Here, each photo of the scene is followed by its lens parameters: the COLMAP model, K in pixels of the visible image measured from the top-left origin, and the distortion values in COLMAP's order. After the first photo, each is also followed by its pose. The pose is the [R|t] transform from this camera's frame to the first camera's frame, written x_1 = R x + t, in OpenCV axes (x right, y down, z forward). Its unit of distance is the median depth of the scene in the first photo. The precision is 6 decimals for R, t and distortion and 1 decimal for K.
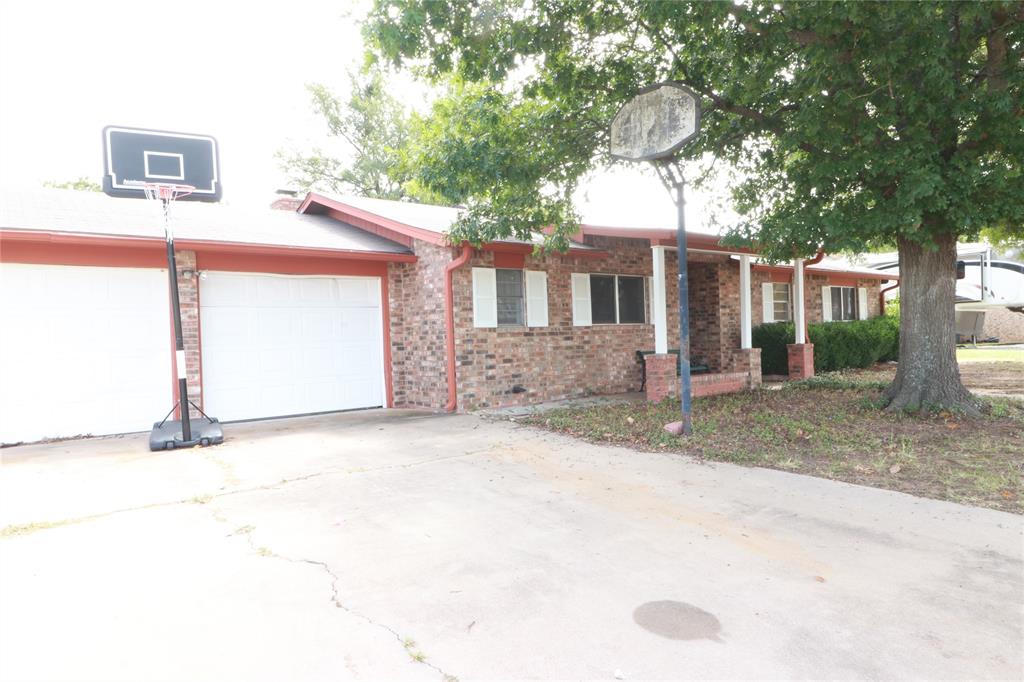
lens RADIAL K [[649.9, 0, 517.8], [0, 649.9, 343.8], [0, 0, 1]] dist [0.011512, -0.013911]
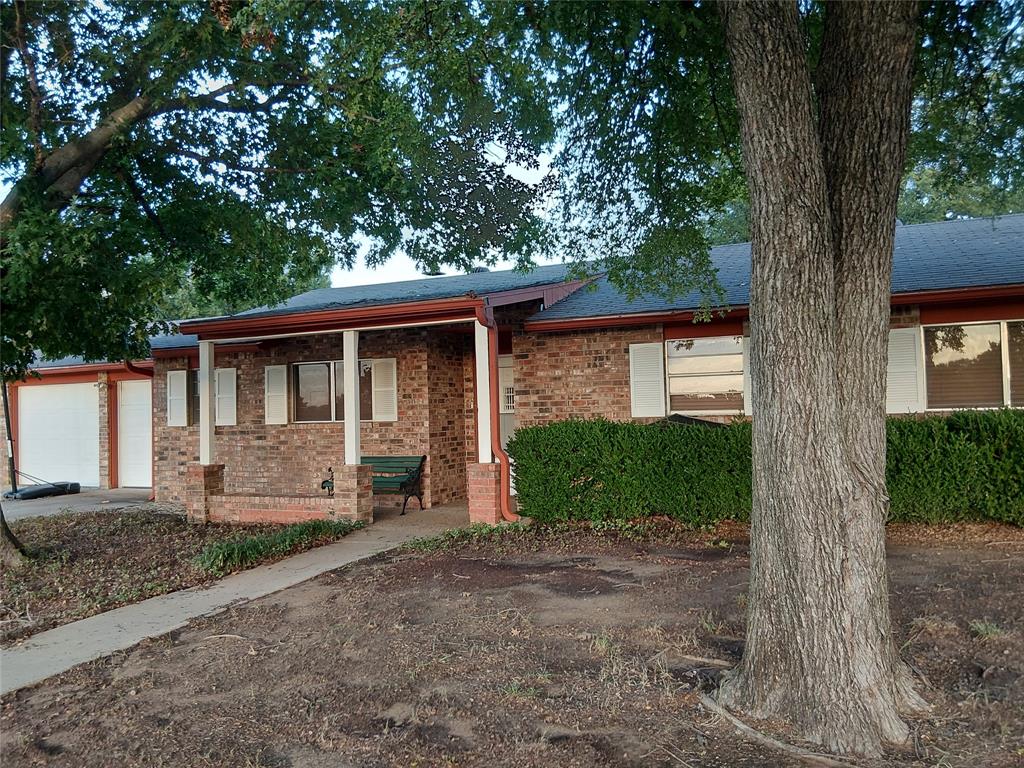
lens RADIAL K [[776.6, 0, 519.7], [0, 776.6, 385.9], [0, 0, 1]] dist [0.050924, -0.025160]
pose [[0.460924, -0.003655, -0.887432, 1.261462], [0.007022, 0.999975, -0.000472, -0.080795], [0.887412, -0.006014, 0.460938, 0.839432]]
